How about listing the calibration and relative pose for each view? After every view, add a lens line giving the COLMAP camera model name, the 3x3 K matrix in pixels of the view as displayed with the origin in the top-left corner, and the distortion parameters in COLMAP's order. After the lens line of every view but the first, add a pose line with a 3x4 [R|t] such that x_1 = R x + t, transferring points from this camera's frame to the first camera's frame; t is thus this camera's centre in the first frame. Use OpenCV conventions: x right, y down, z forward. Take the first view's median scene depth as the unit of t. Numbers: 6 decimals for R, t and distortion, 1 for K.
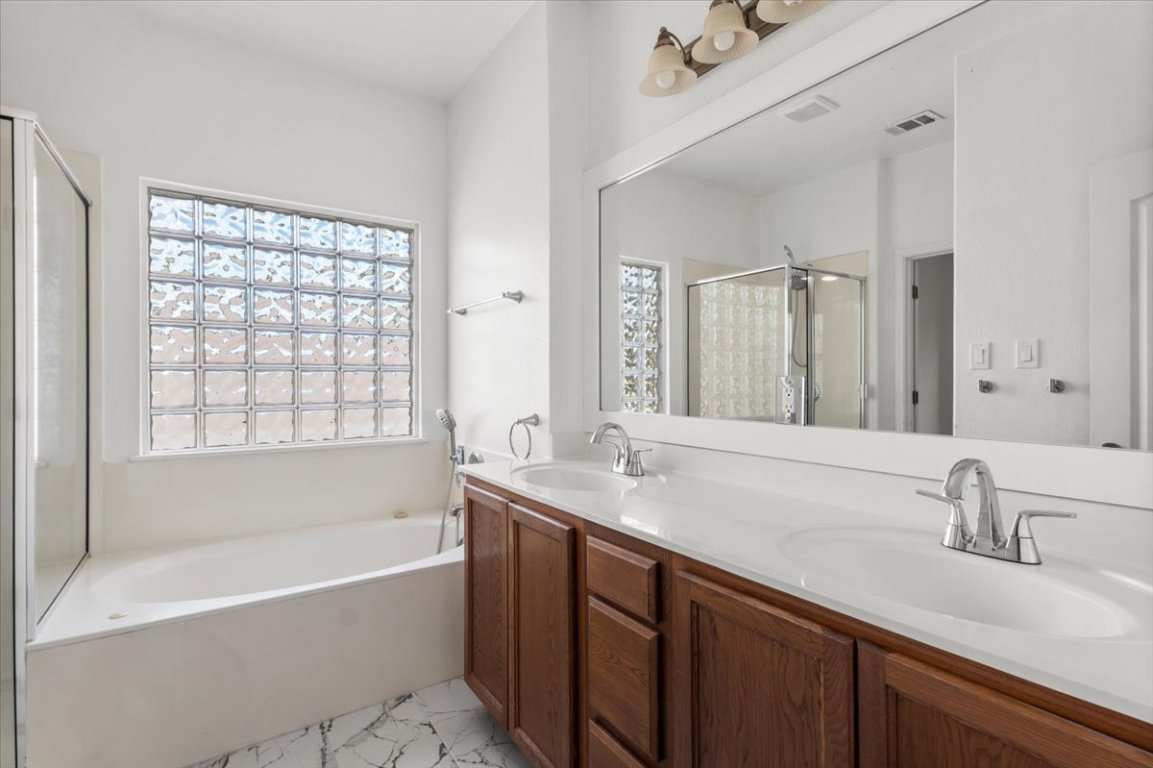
lens RADIAL K [[544.6, 0, 605.0], [0, 544.6, 383.6], [0, 0, 1]] dist [-0.019830, -0.002065]
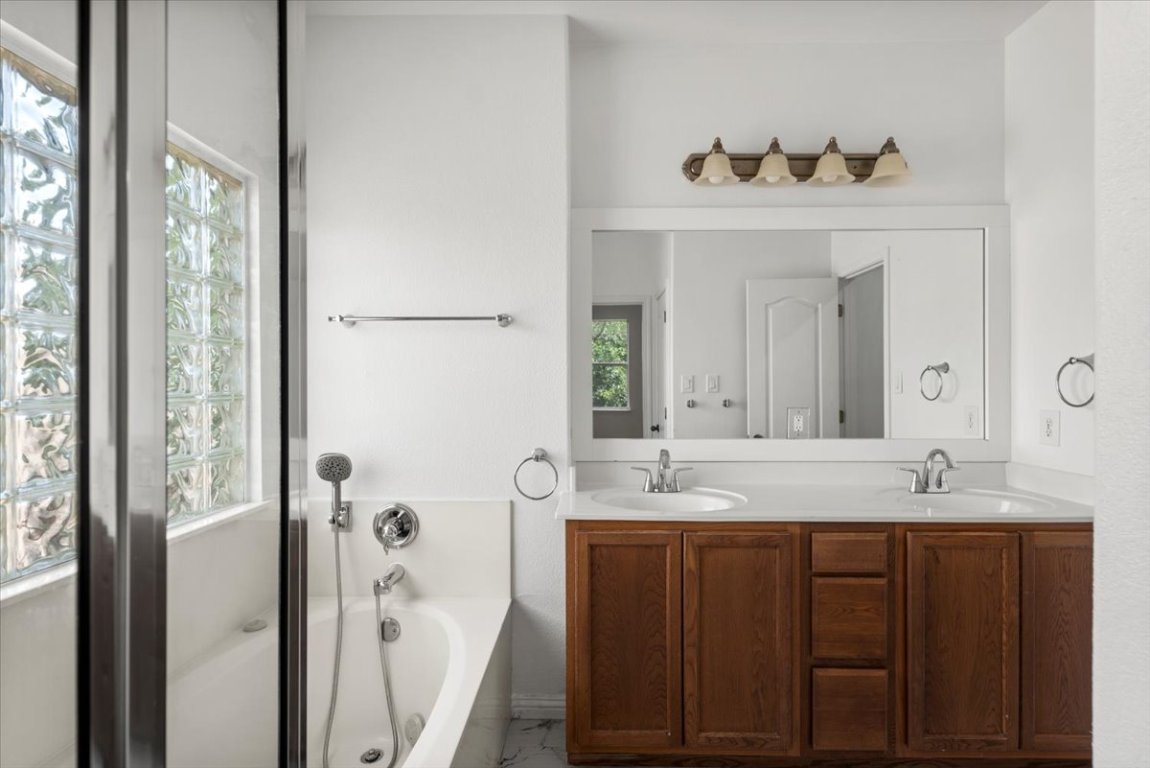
lens RADIAL K [[546.4, 0, 582.5], [0, 546.4, 384.1], [0, 0, 1]] dist [0.004415, 0.000706]
pose [[0.593124, 0.002216, 0.805108, -0.791613], [0.004217, 0.999974, -0.005860, -0.047147], [-0.805100, 0.006871, 0.593099, 0.347838]]
